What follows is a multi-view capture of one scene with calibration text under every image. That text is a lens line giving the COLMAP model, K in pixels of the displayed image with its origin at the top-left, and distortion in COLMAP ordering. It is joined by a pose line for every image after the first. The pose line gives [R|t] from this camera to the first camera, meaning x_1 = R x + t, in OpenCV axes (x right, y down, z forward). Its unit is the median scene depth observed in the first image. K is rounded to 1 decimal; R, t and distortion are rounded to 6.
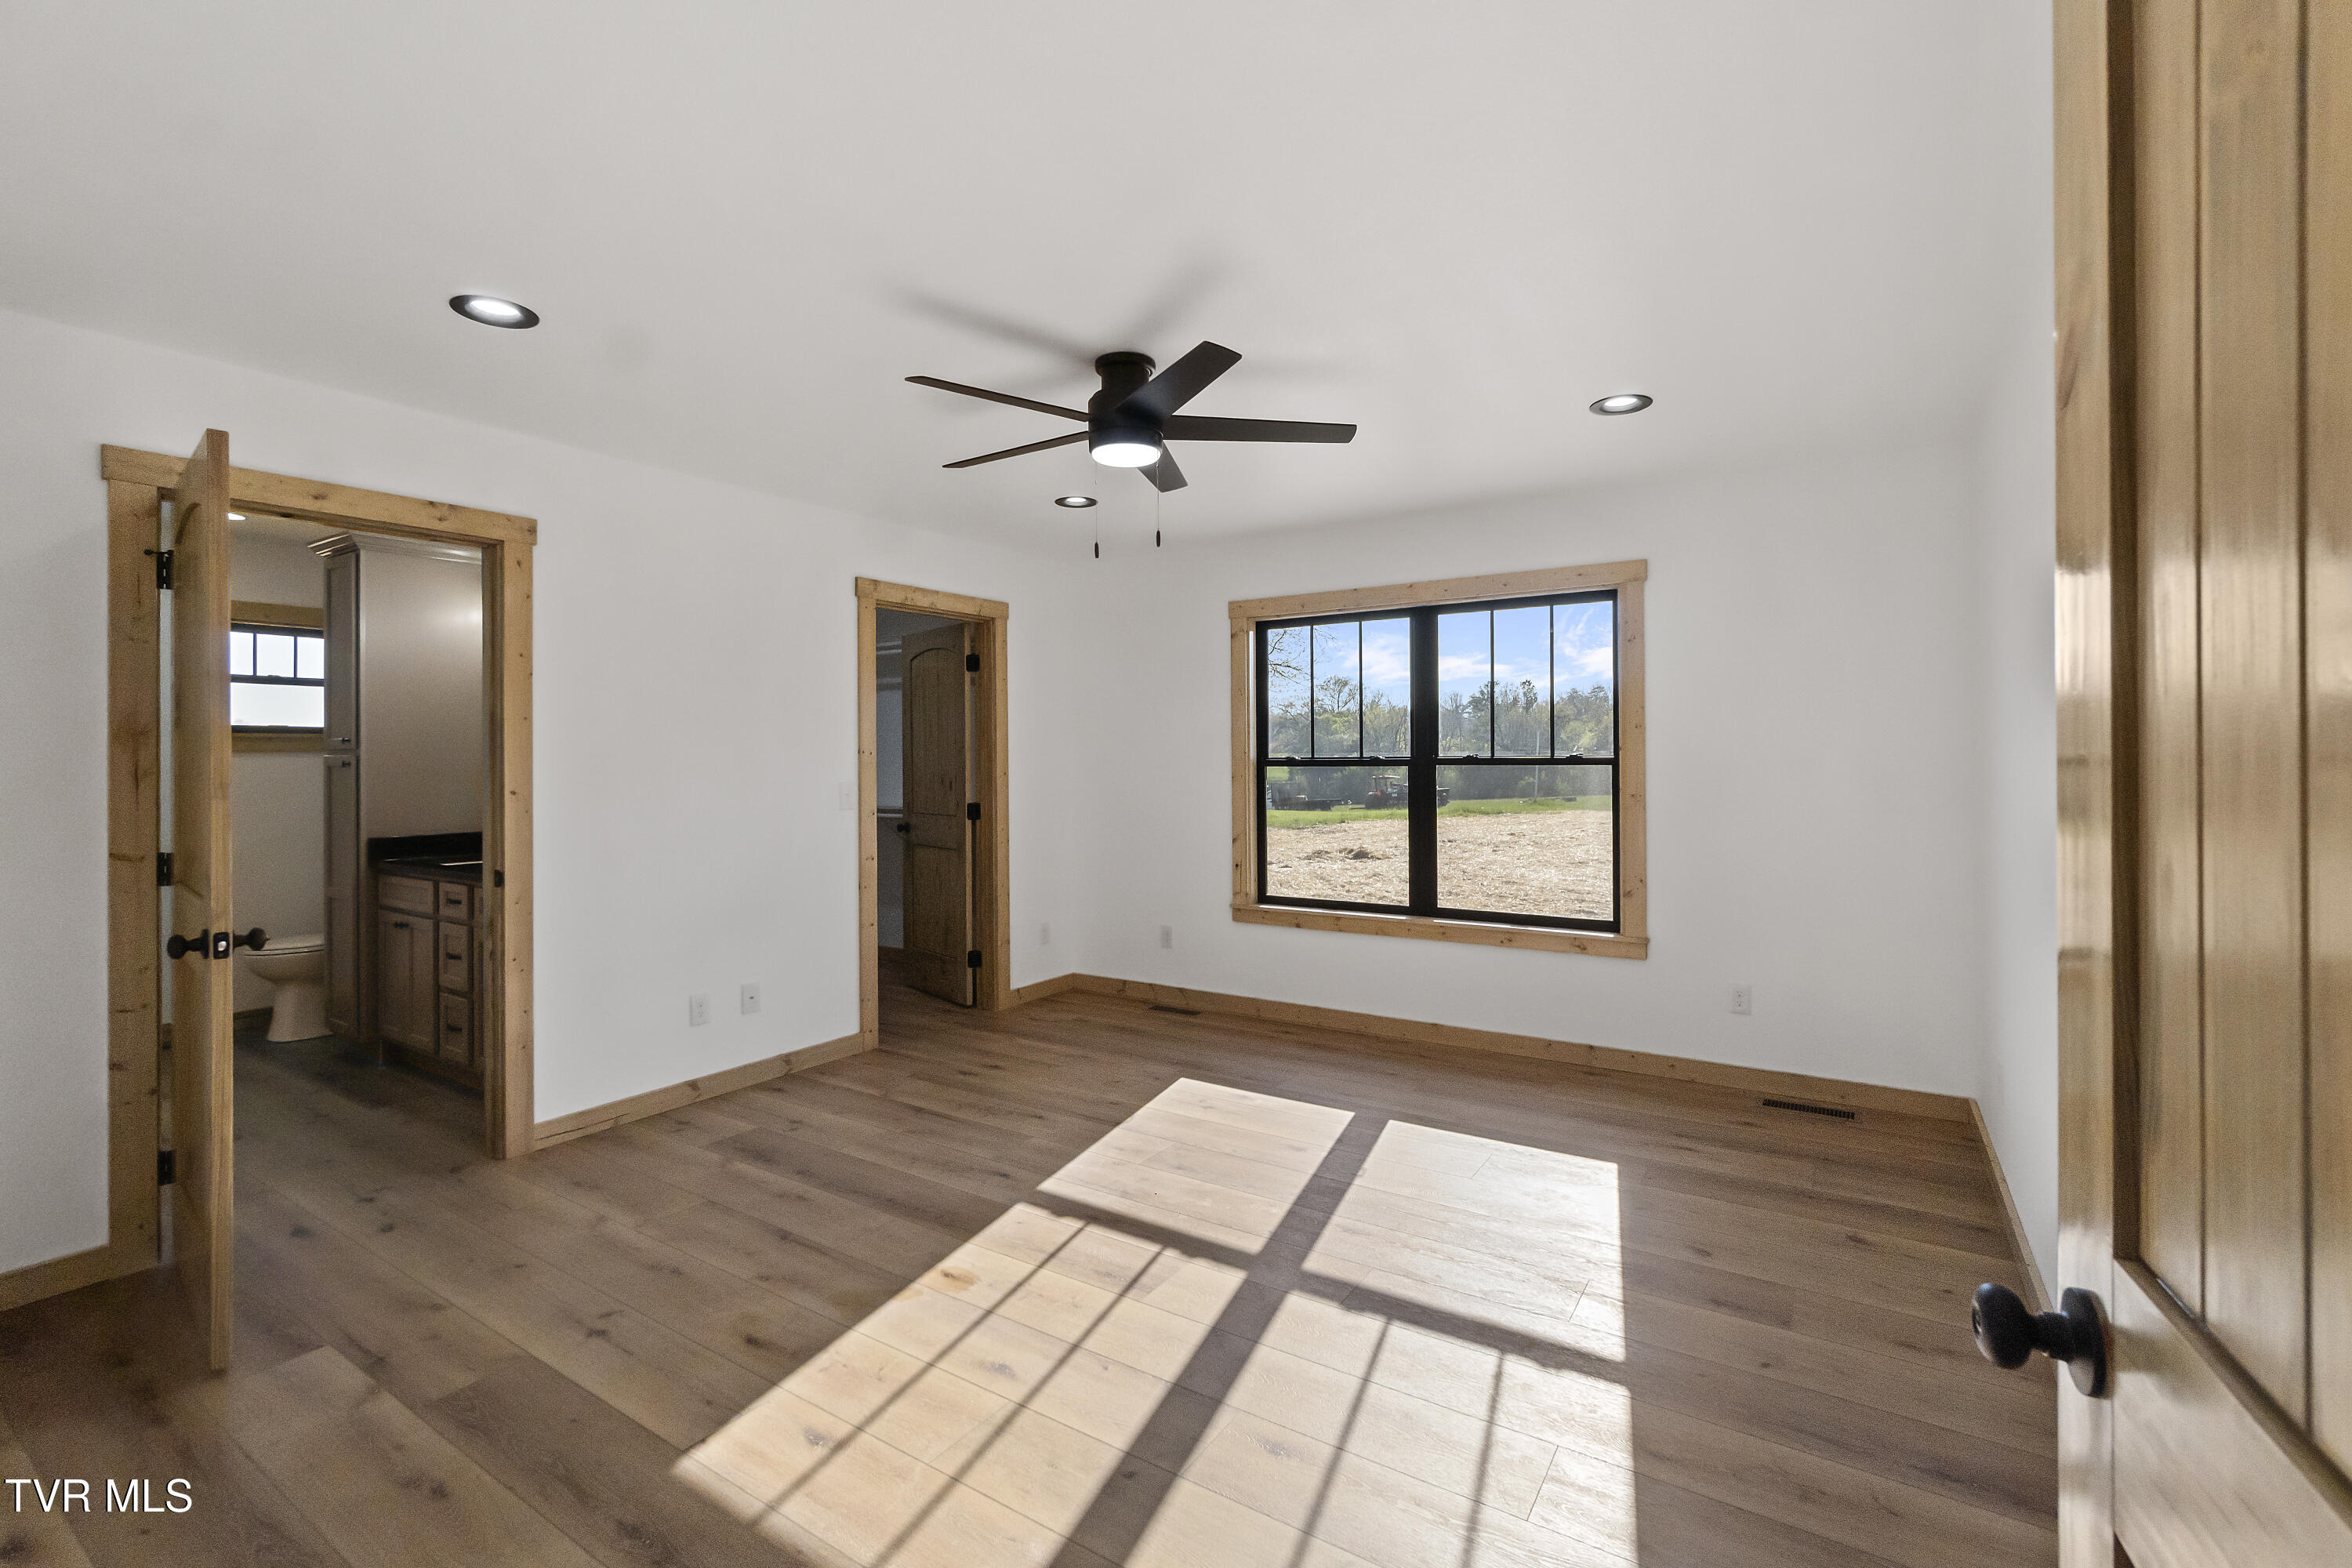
lens RADIAL K [[1030.1, 0, 1180.3], [0, 1030.1, 768.4], [0, 0, 1]] dist [-0.002506, 0.000286]
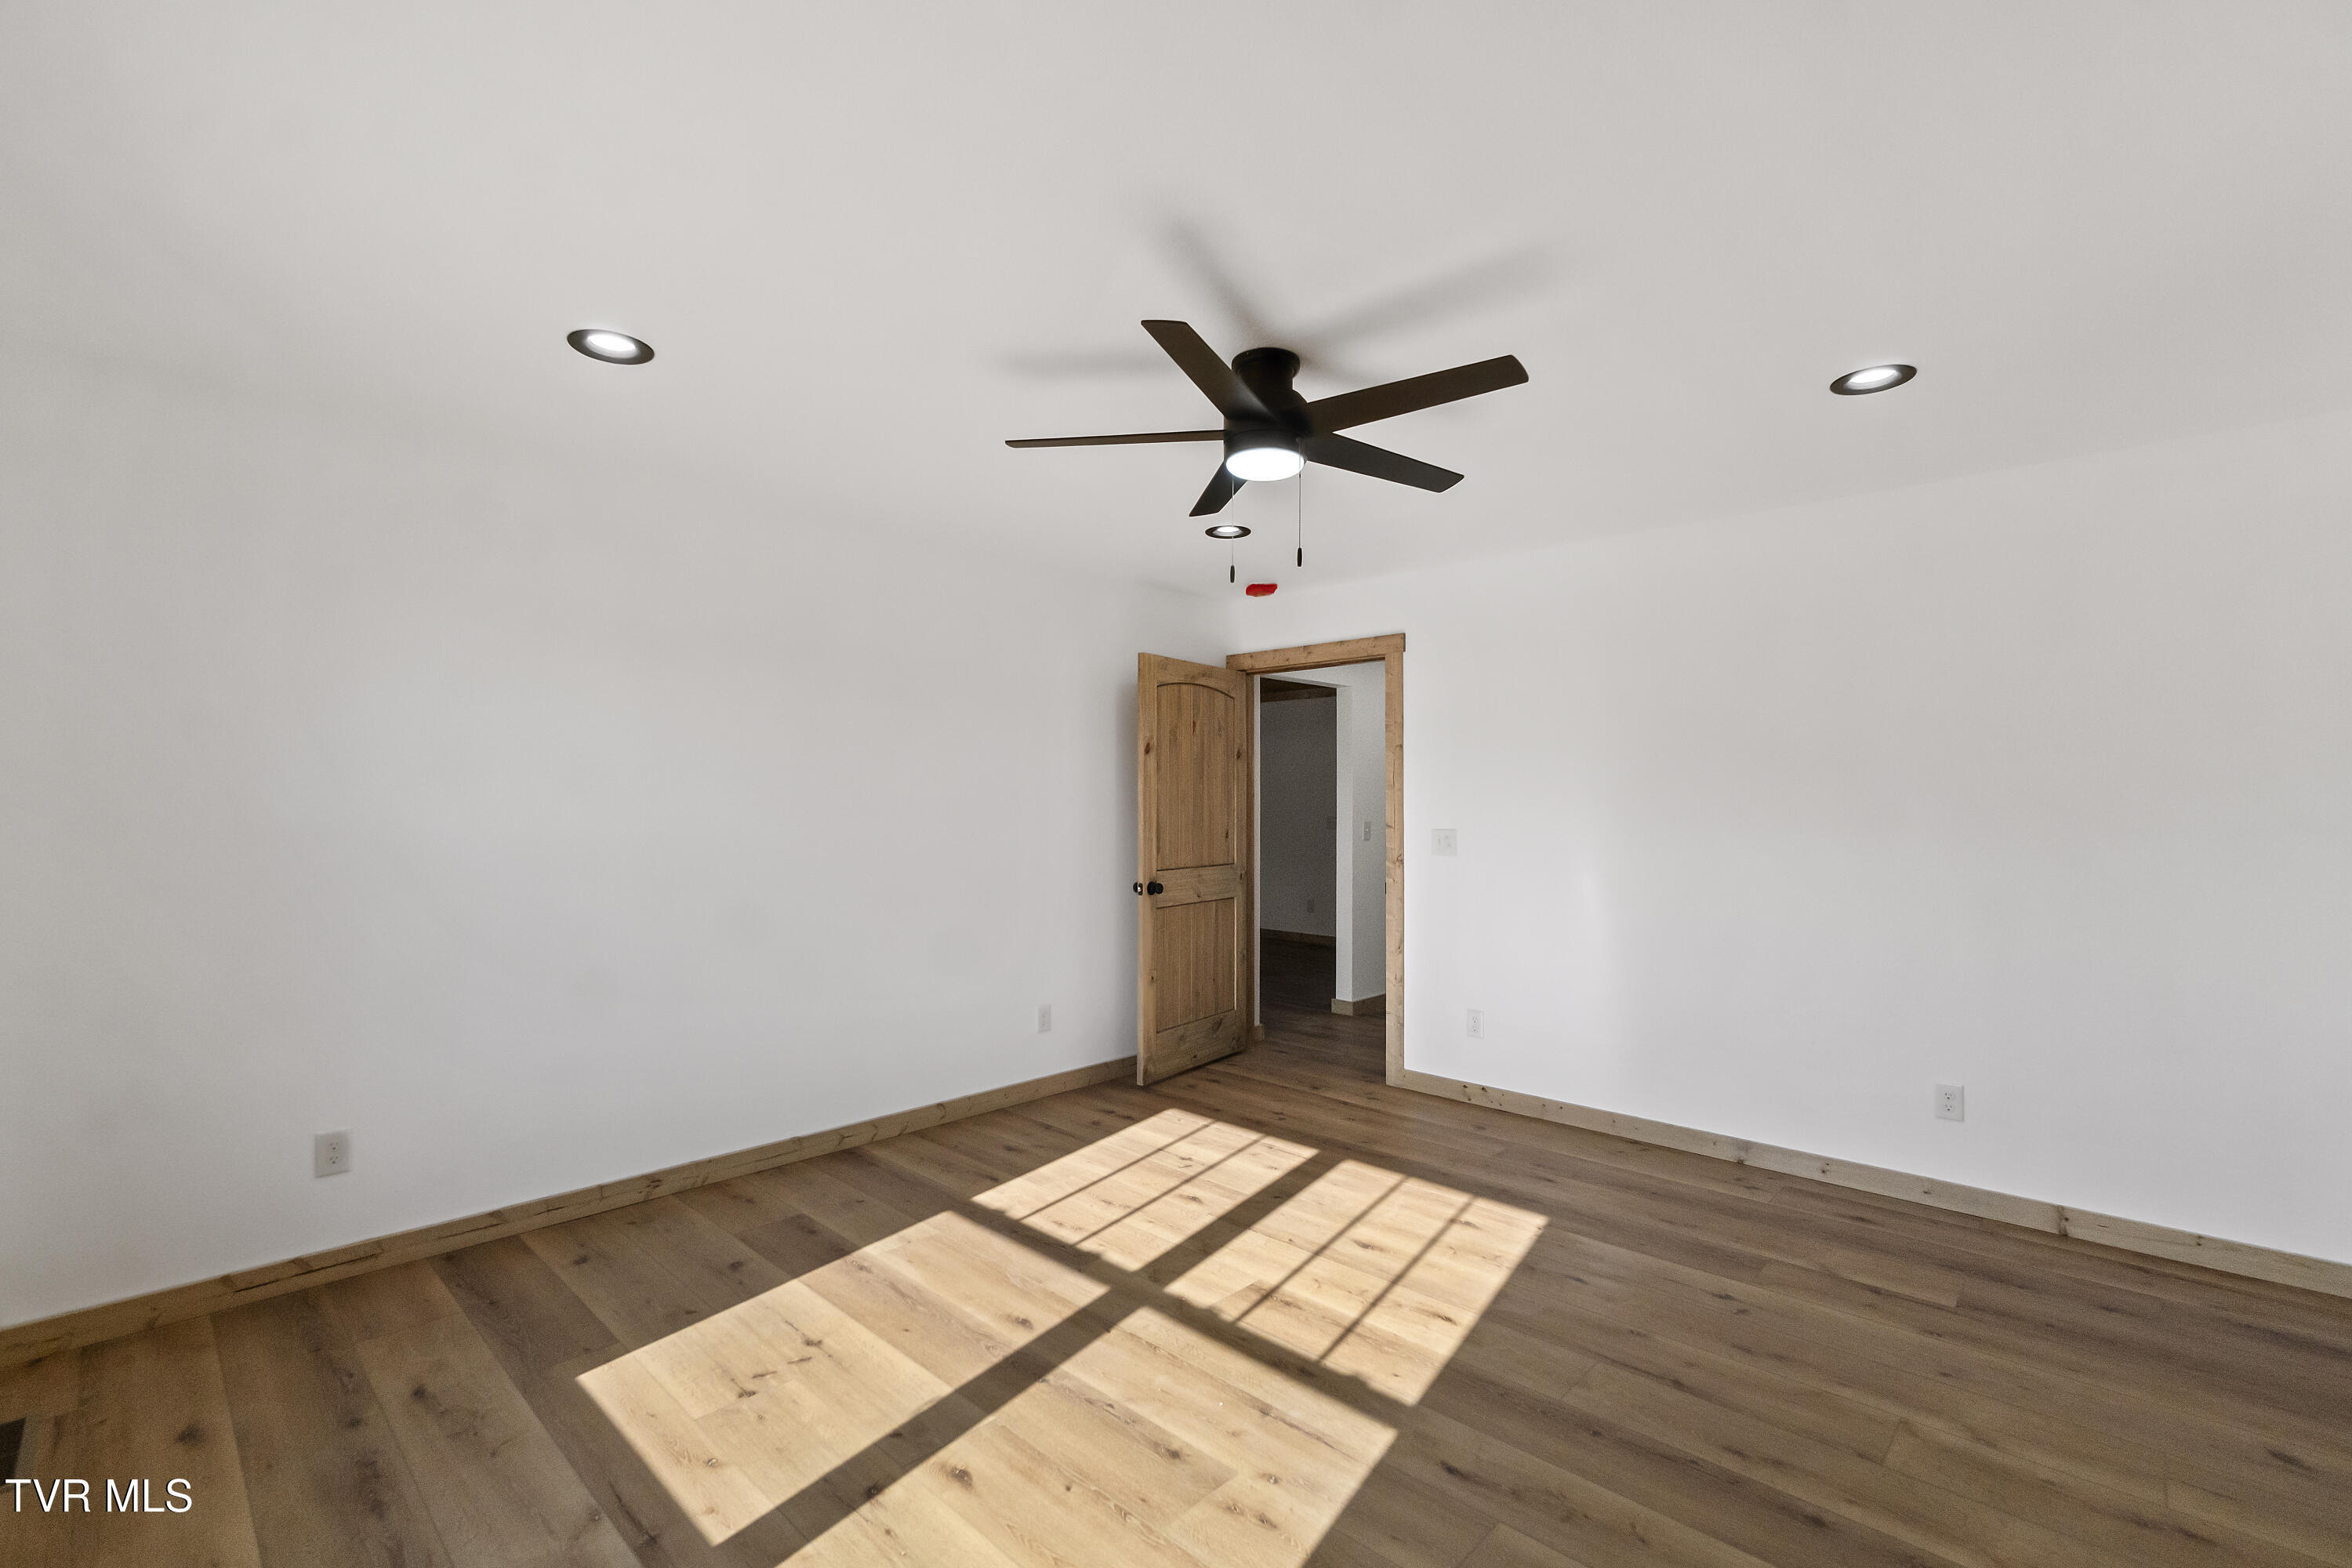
lens RADIAL K [[1023.1, 0, 1178.8], [0, 1023.1, 806.4], [0, 0, 1]] dist [-0.001781, 0.000591]
pose [[-0.983198, 0.001673, 0.182535, -0.123329], [0.003988, 0.999916, 0.012317, -0.021919], [-0.182499, 0.012838, -0.983122, 1.680683]]
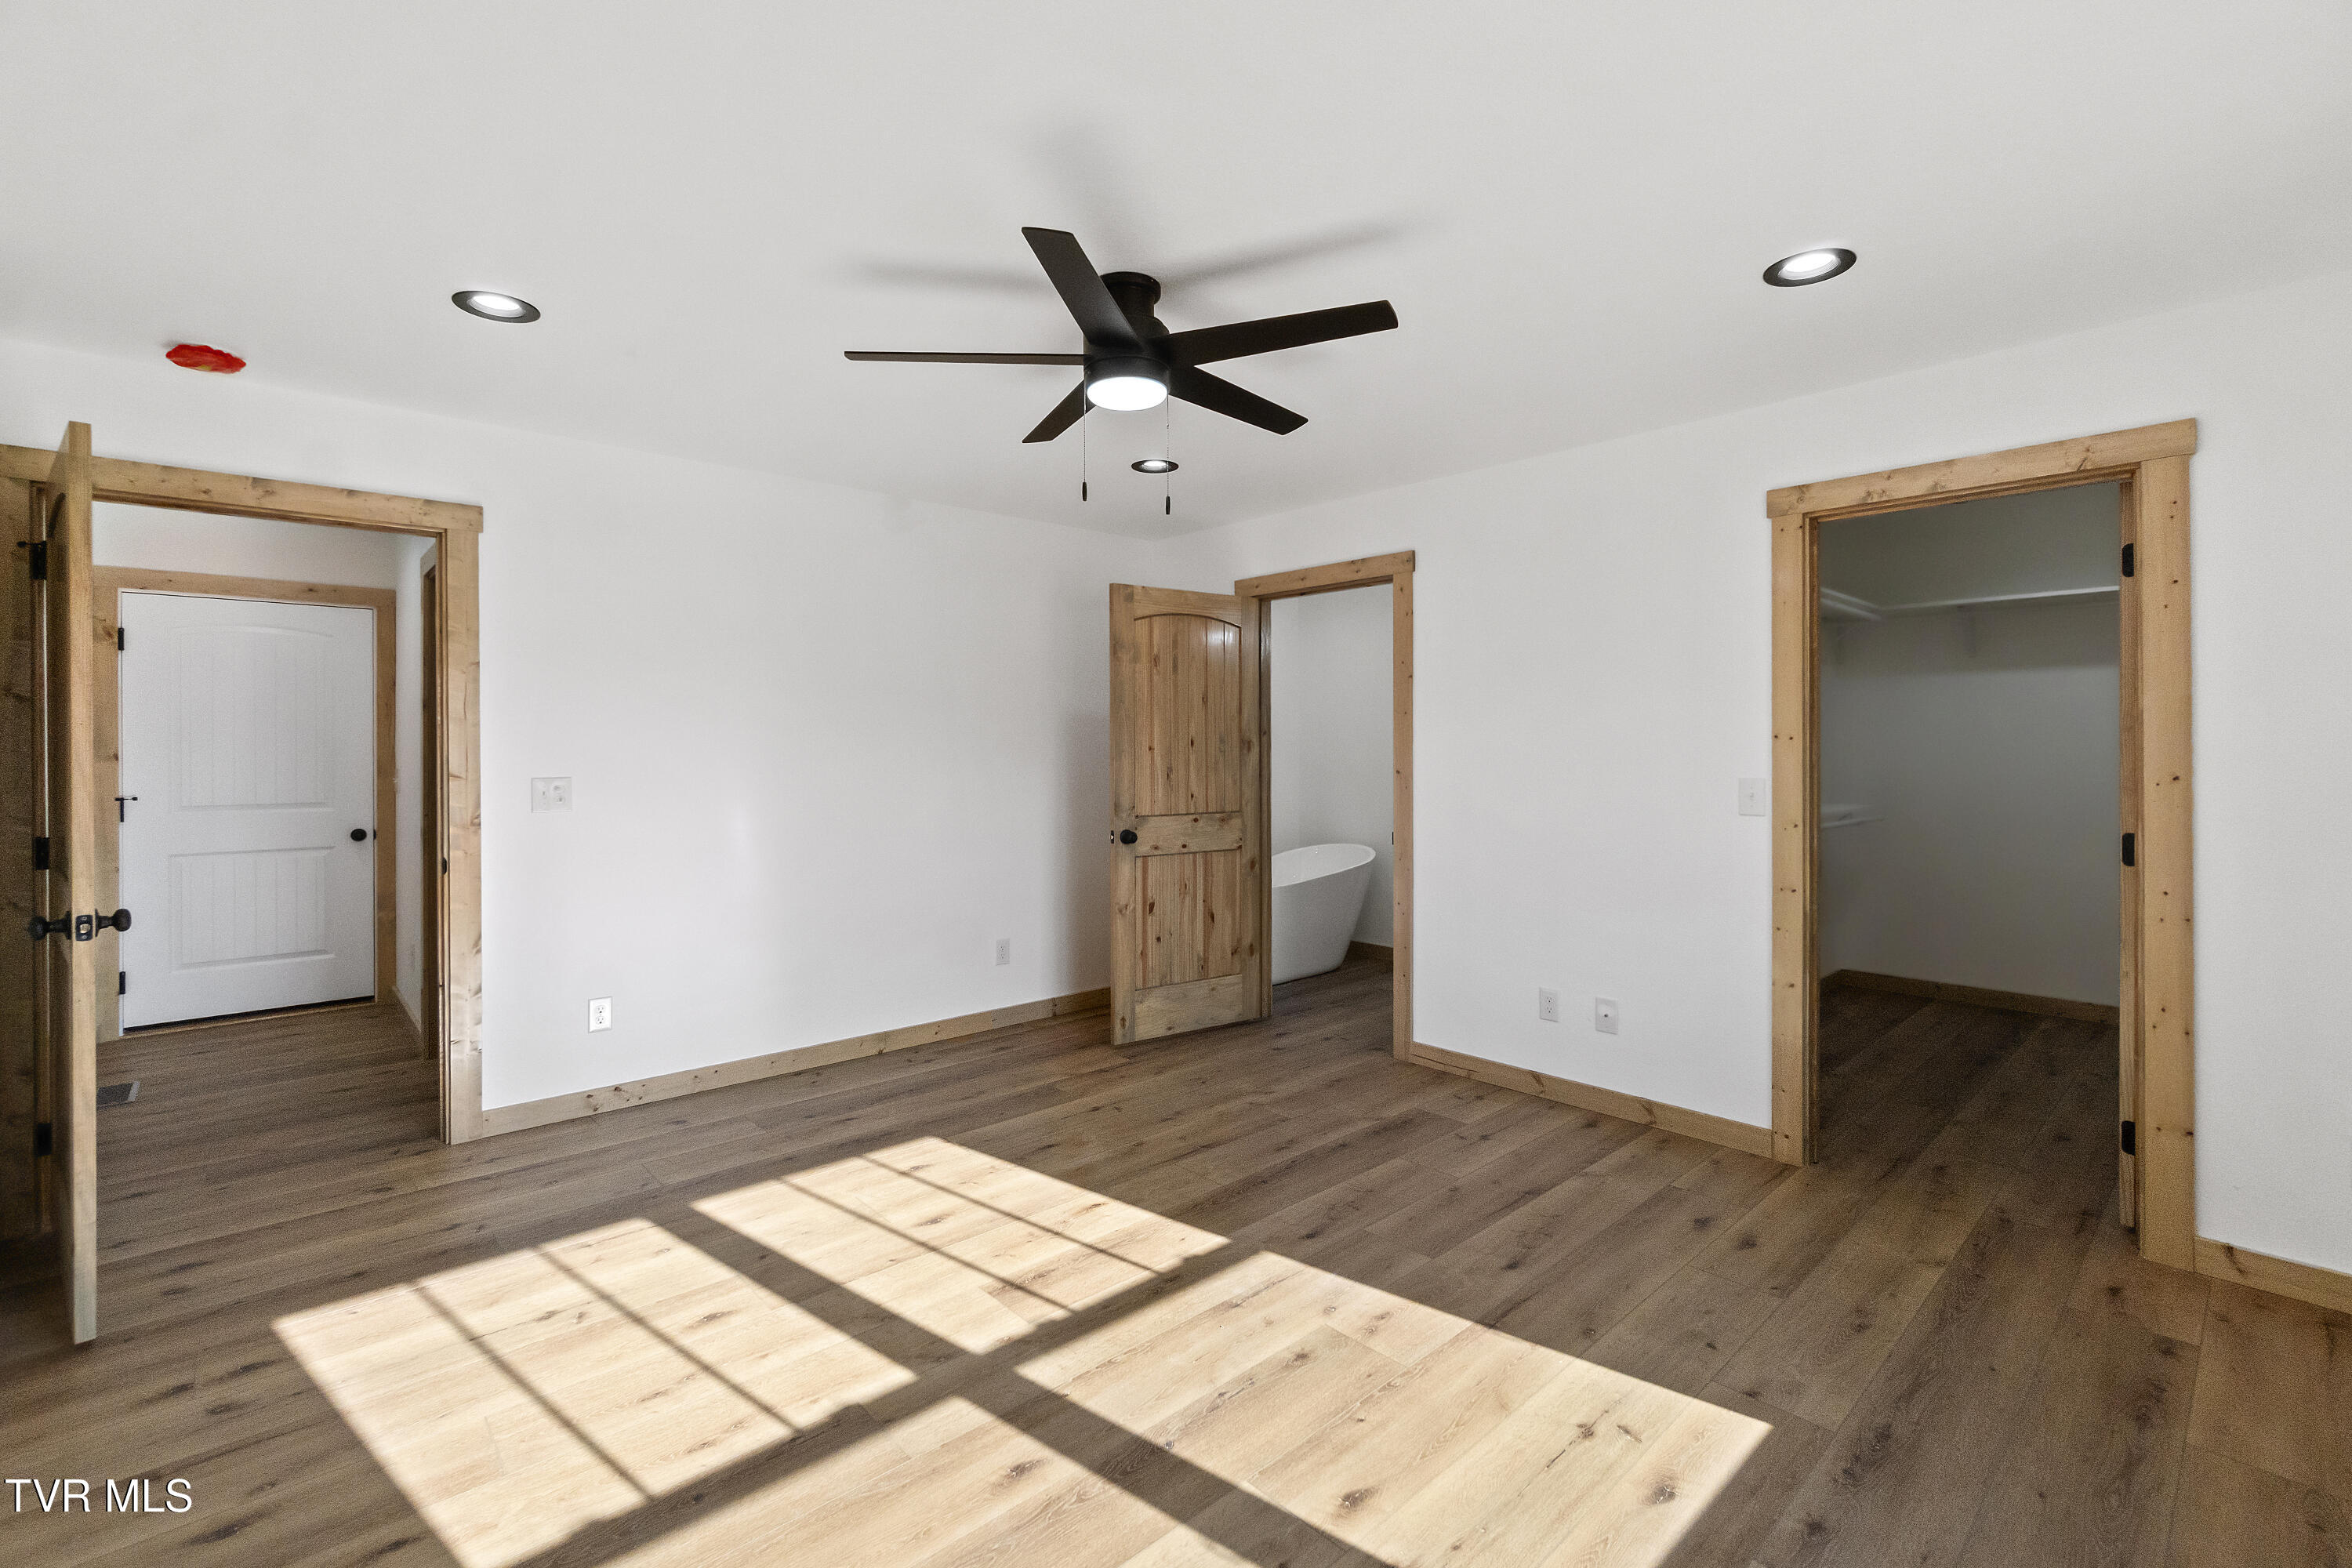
lens RADIAL K [[1030.1, 0, 1180.3], [0, 1030.1, 768.4], [0, 0, 1]] dist [-0.002506, 0.000286]
pose [[-0.252797, 0.026253, -0.967163, 0.688497], [-0.007592, 0.999547, 0.029117, -0.017368], [0.967490, 0.014703, -0.252483, 1.131110]]
